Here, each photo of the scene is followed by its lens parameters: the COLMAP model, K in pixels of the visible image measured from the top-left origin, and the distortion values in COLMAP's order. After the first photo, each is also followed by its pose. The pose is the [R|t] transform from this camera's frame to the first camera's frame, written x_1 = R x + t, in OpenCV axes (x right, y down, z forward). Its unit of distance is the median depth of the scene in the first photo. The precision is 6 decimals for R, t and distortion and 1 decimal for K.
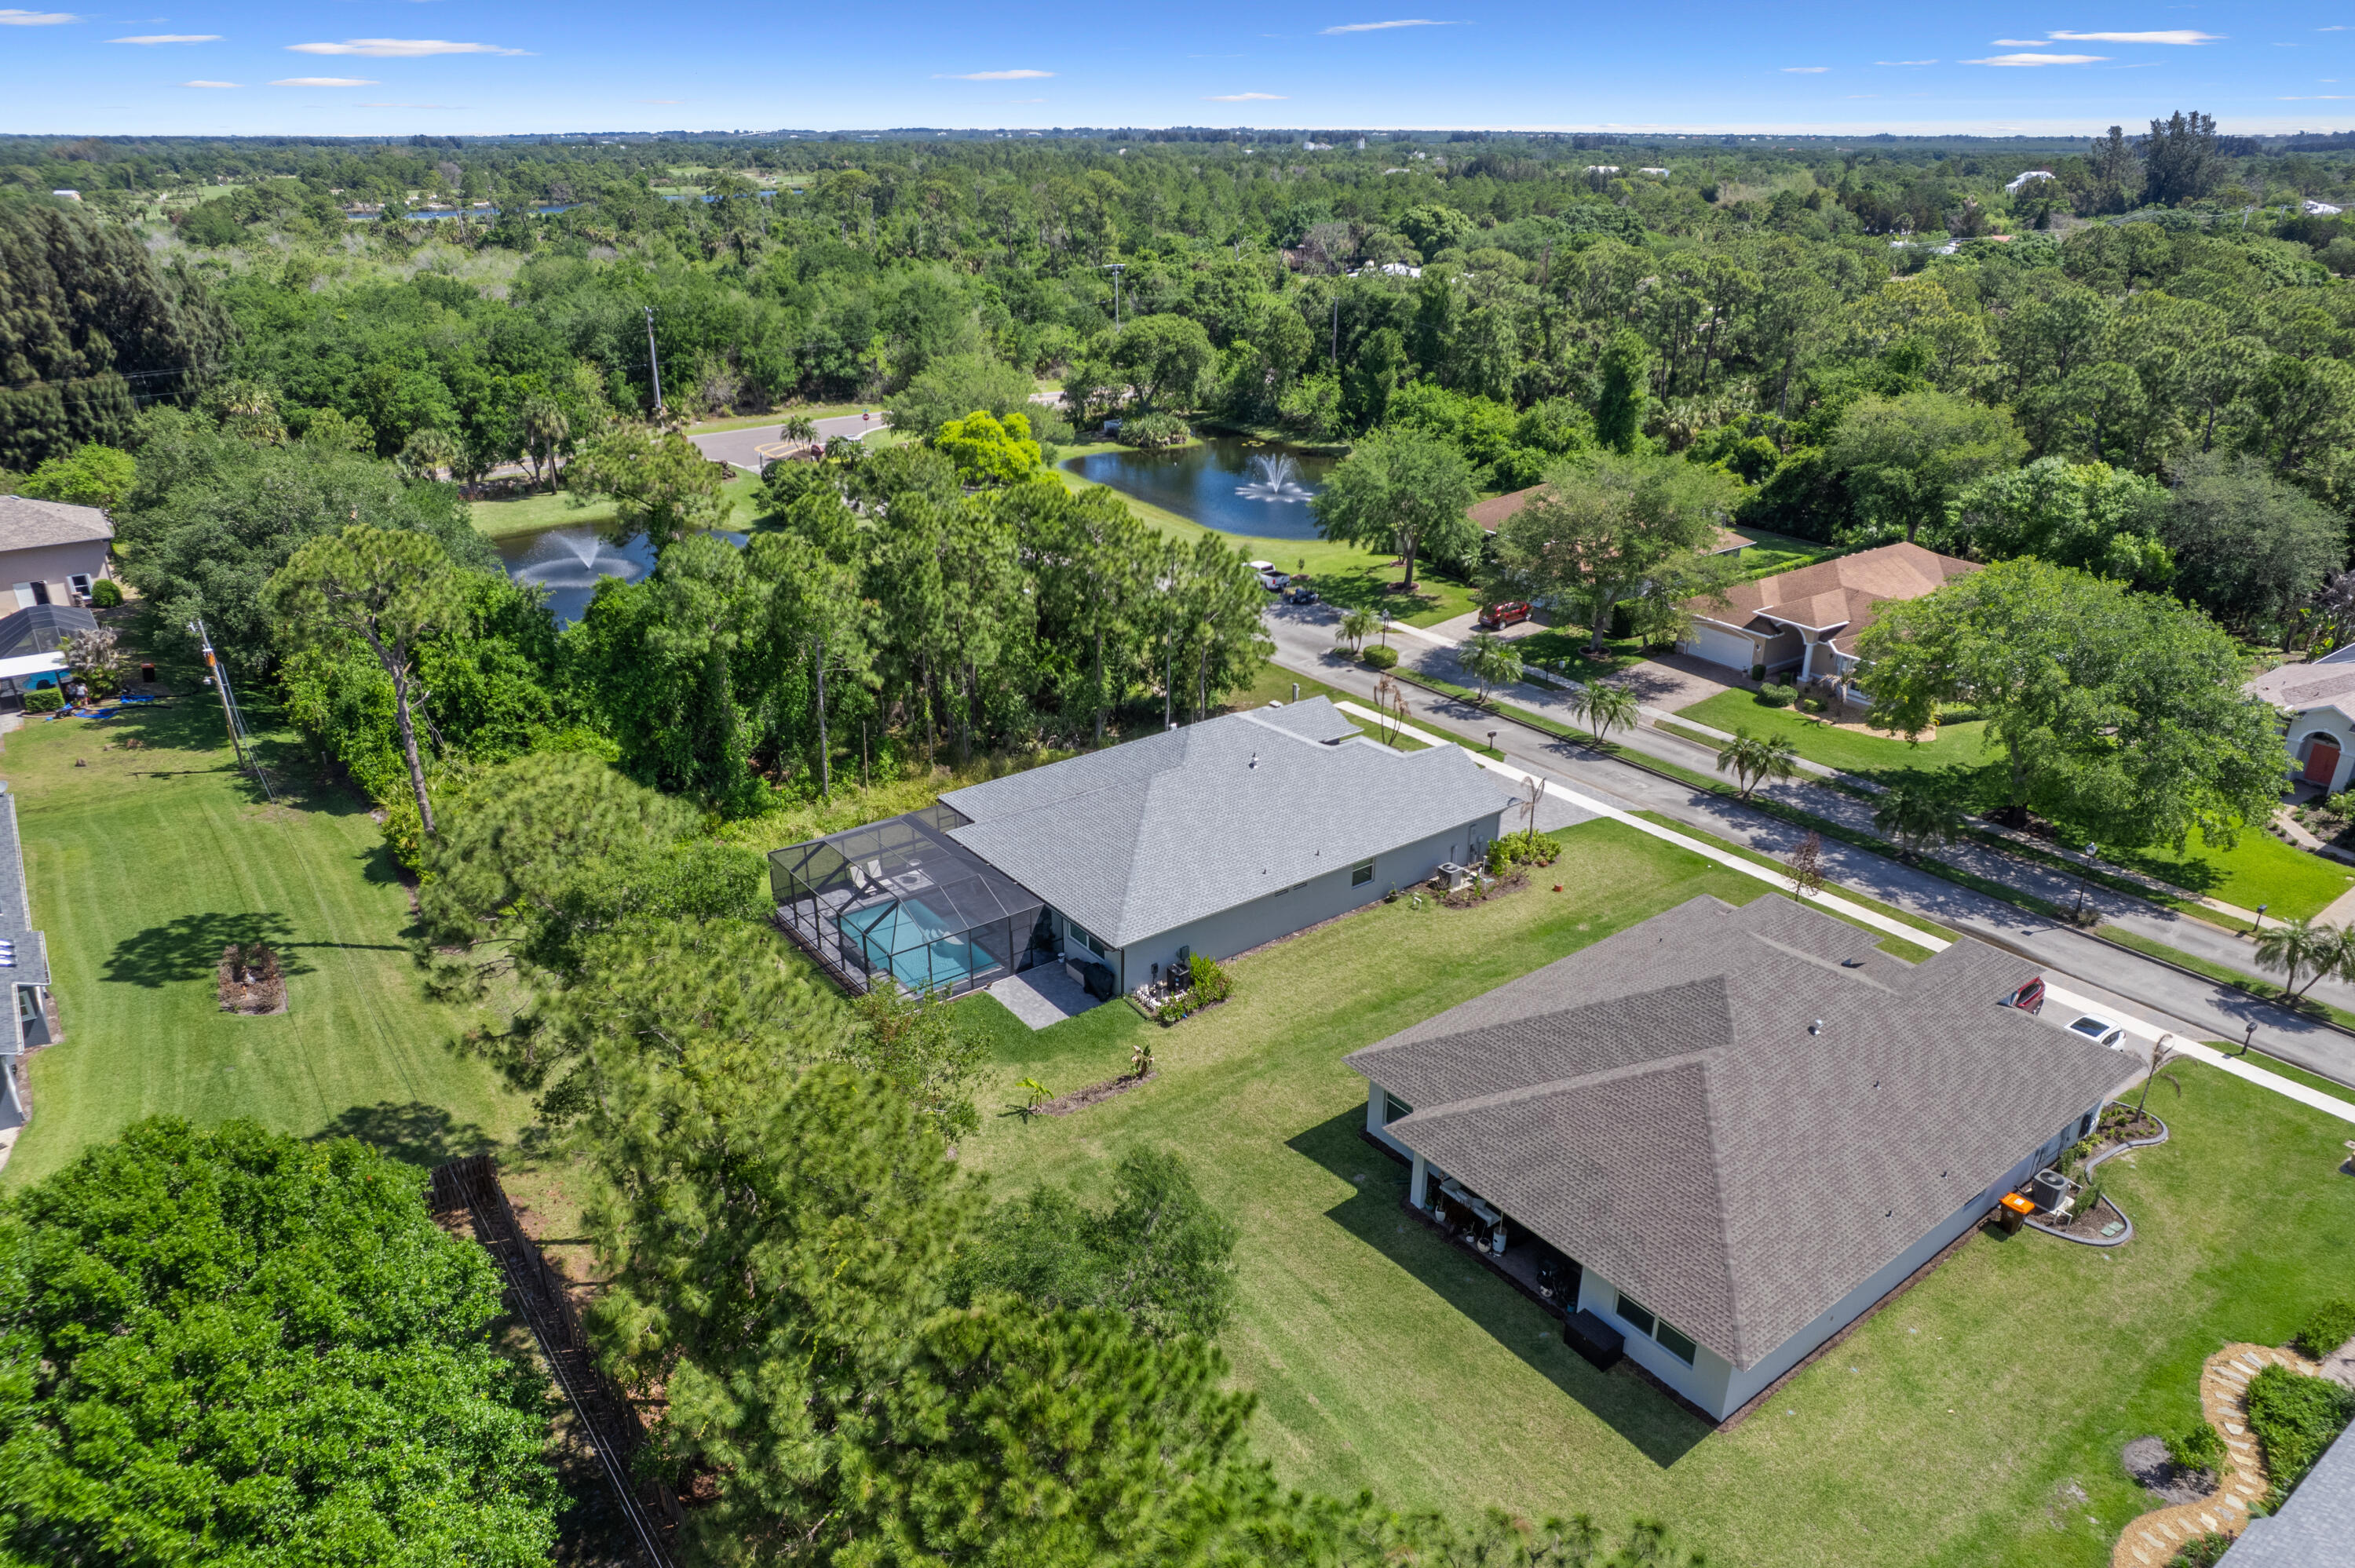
lens RADIAL K [[1548.3, 0, 1194.6], [0, 1548.3, 789.4], [0, 0, 1]] dist [-0.073583, 0.061472]
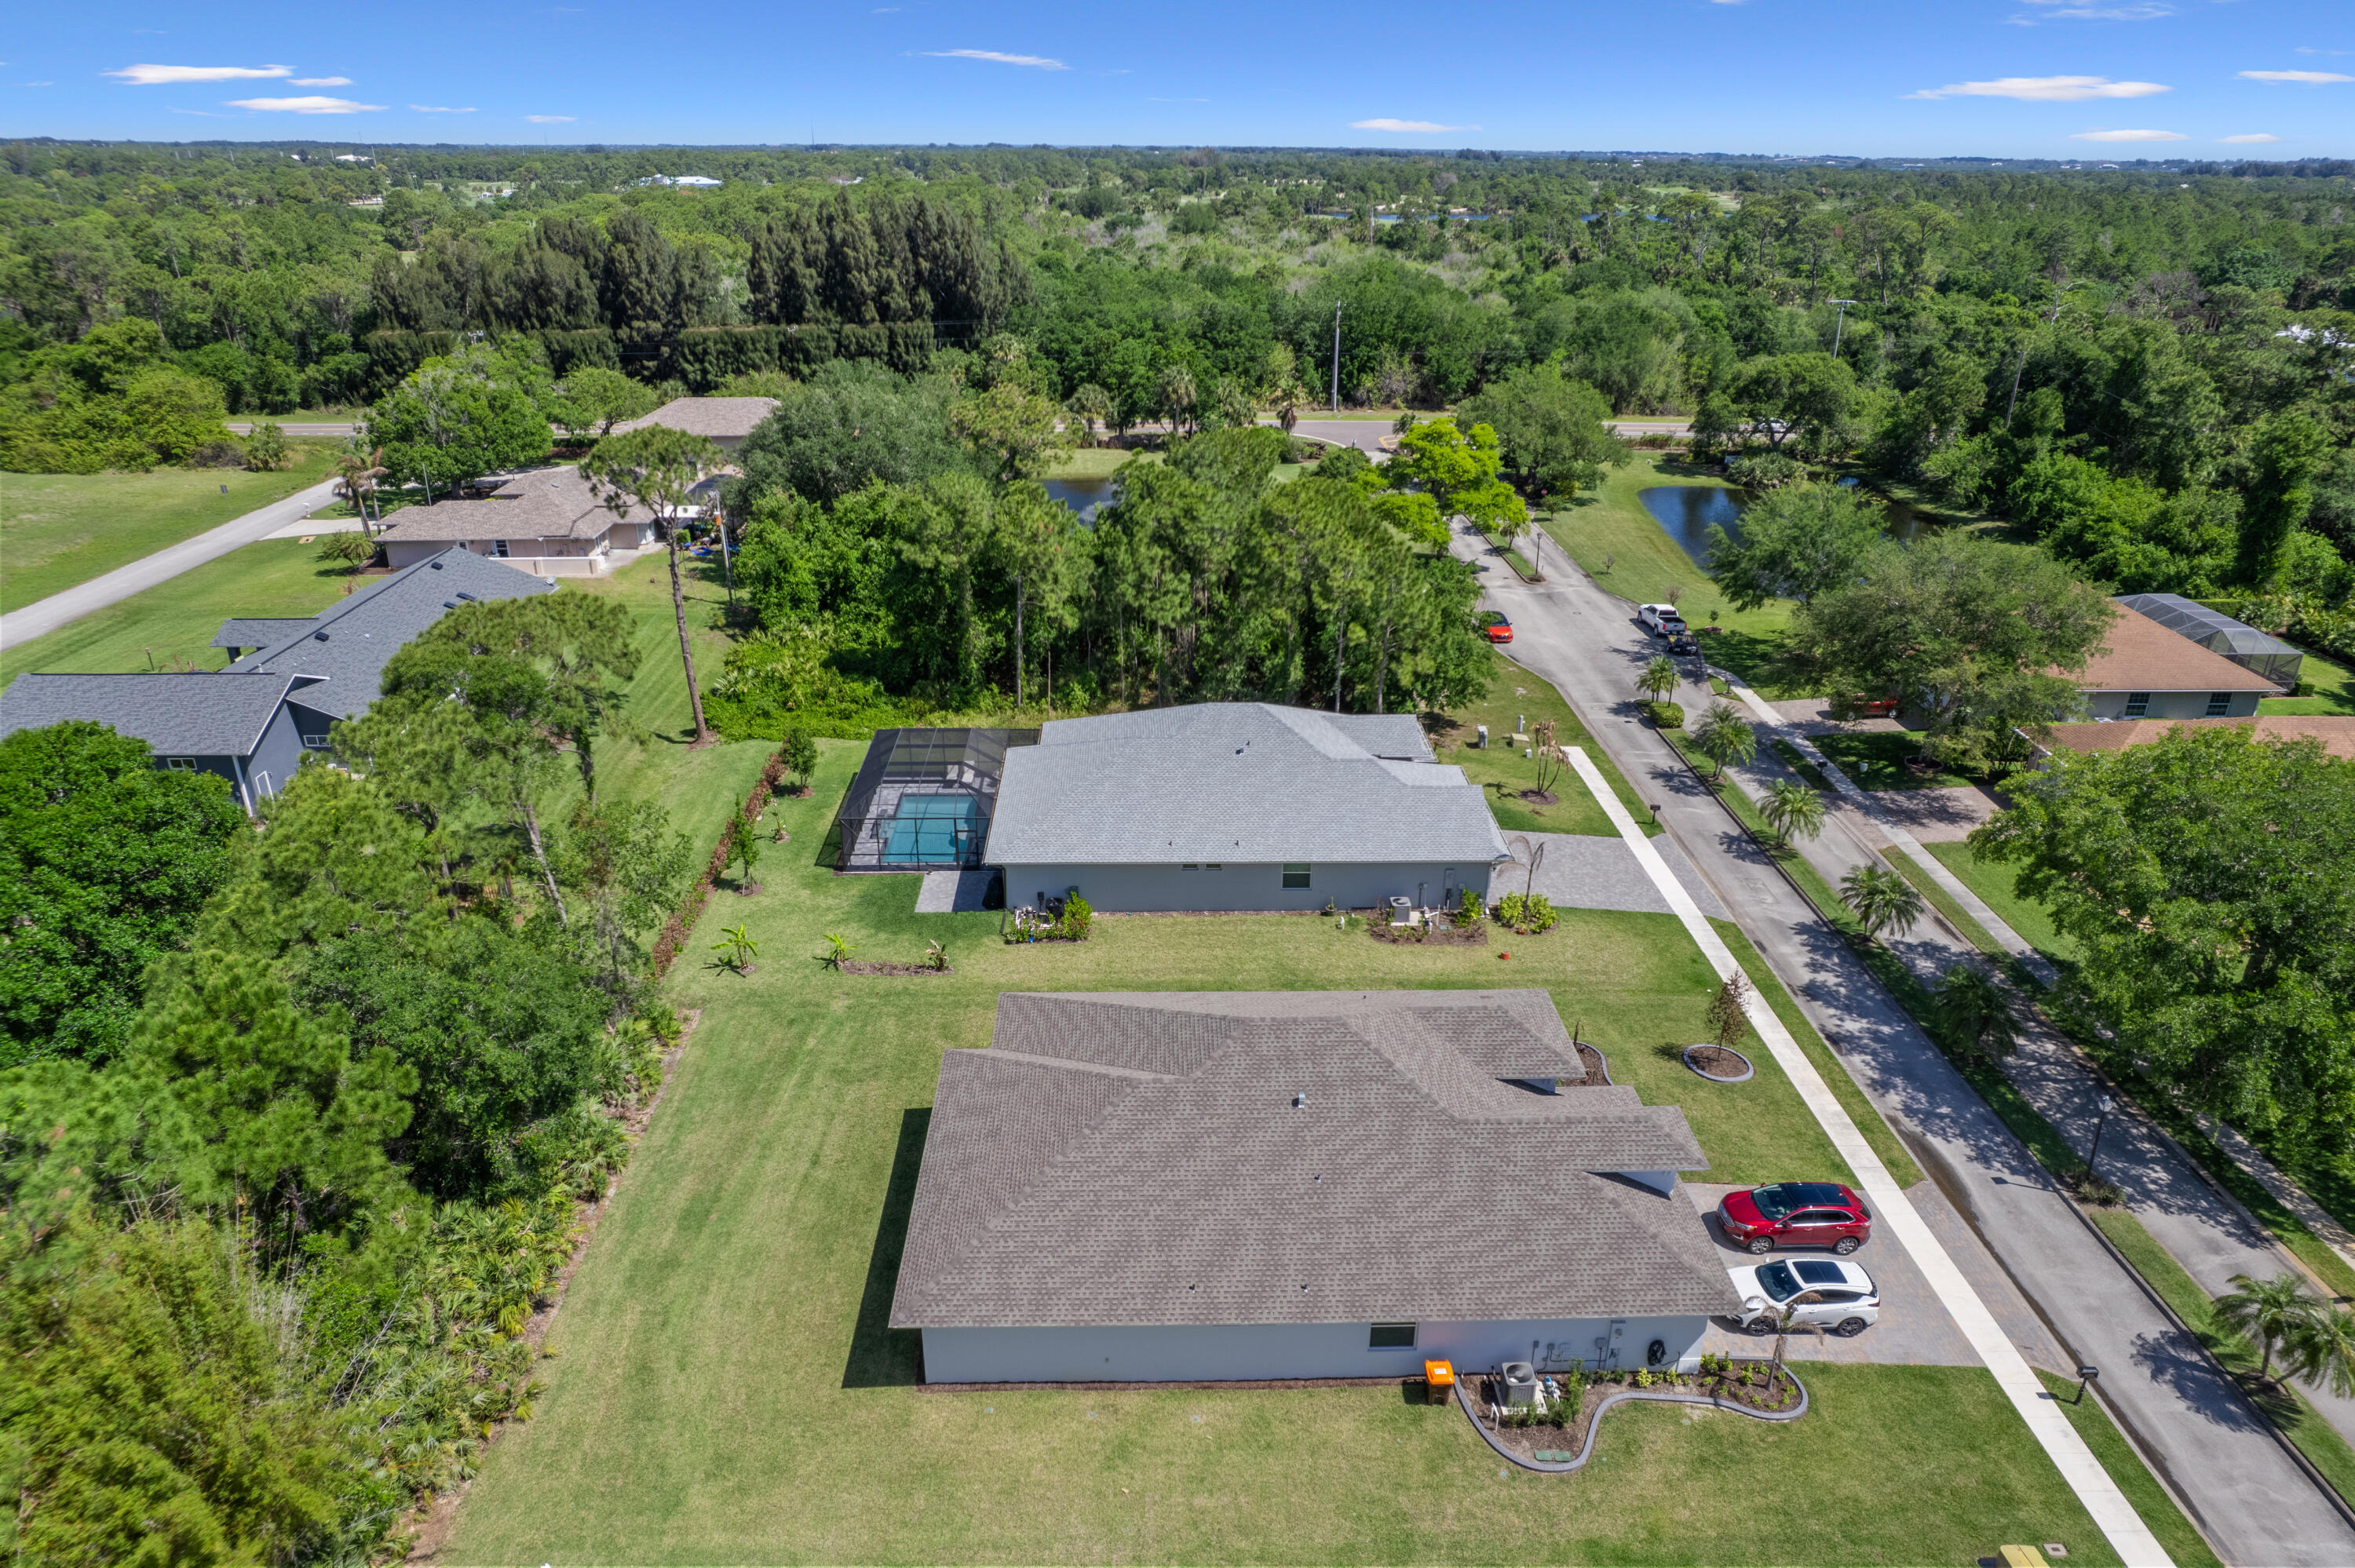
lens RADIAL K [[1504.4, 0, 1197.0], [0, 1504.4, 778.8], [0, 0, 1]] dist [-0.078083, 0.075193]
pose [[0.816085, 0.233644, -0.528597, 0.389579], [-0.237744, 0.969383, 0.061430, -0.037395], [0.526766, 0.075539, 0.846647, 0.086659]]
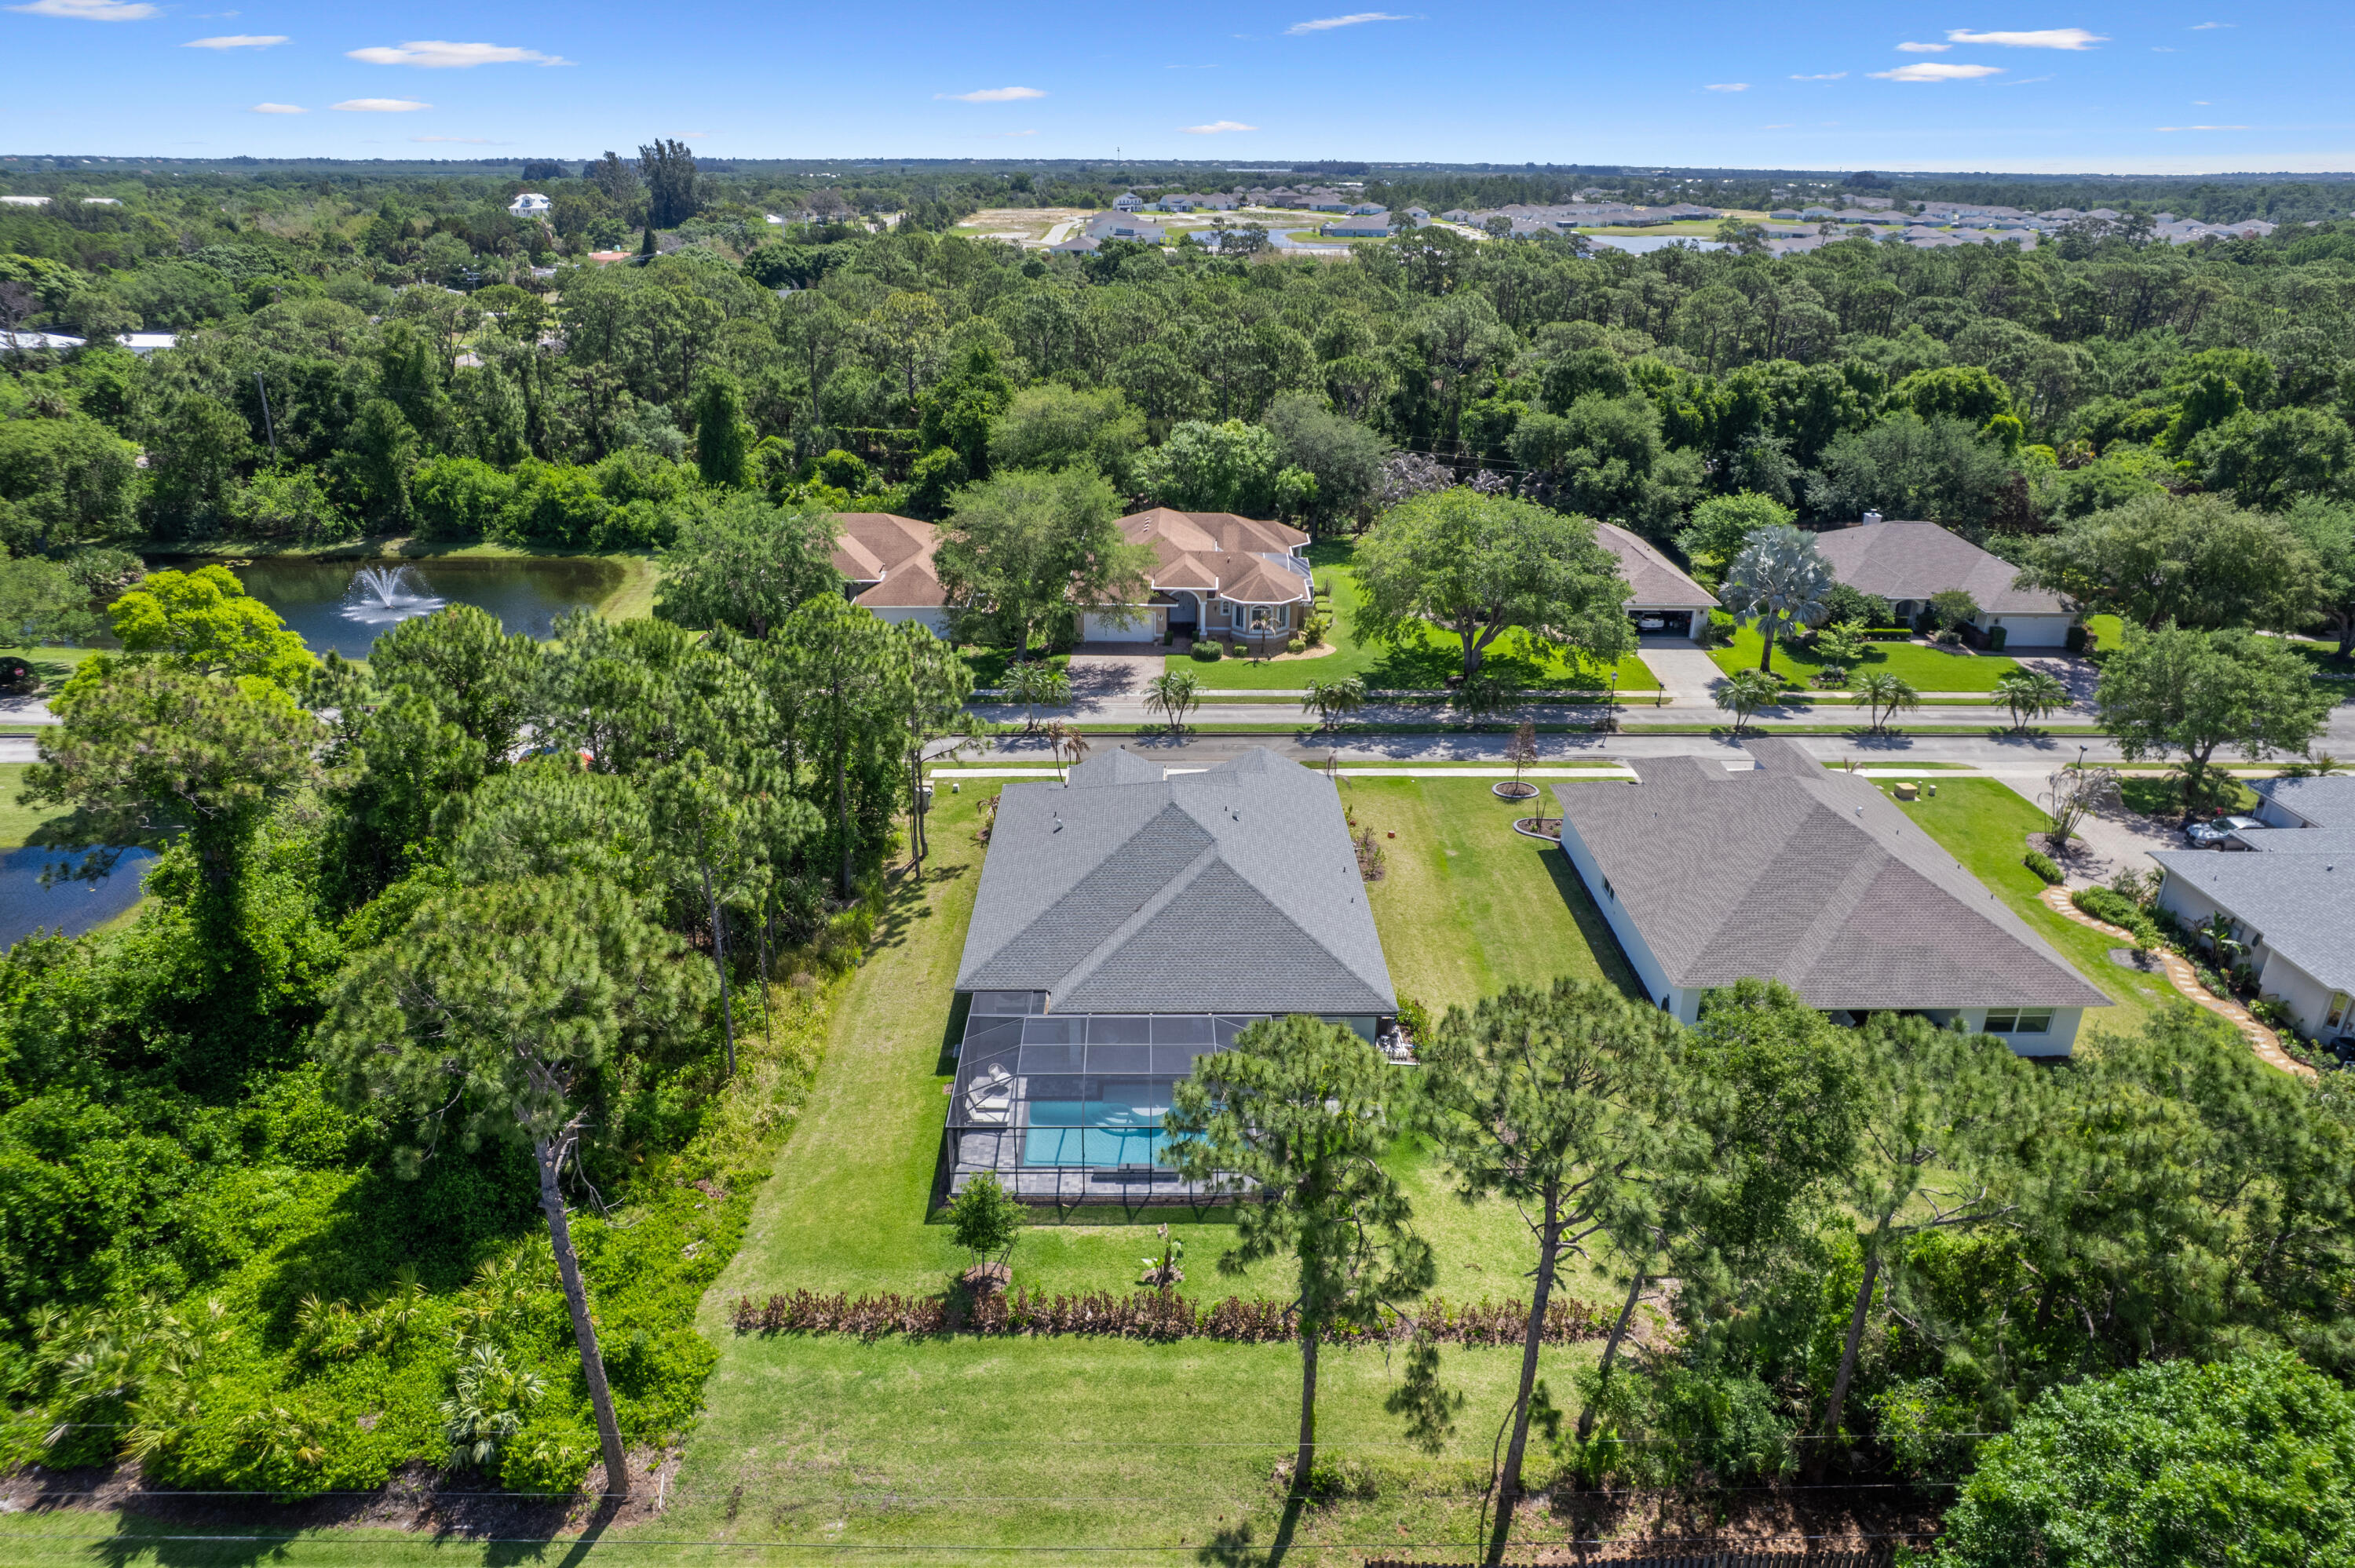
lens RADIAL K [[1515.8, 0, 1177.5], [0, 1515.8, 784.0], [0, 0, 1]] dist [-0.063961, 0.073381]
pose [[0.589994, -0.305244, 0.747484, -0.485129], [0.313452, 0.939763, 0.136354, -0.123034], [-0.744080, 0.153852, 0.650135, 0.283289]]
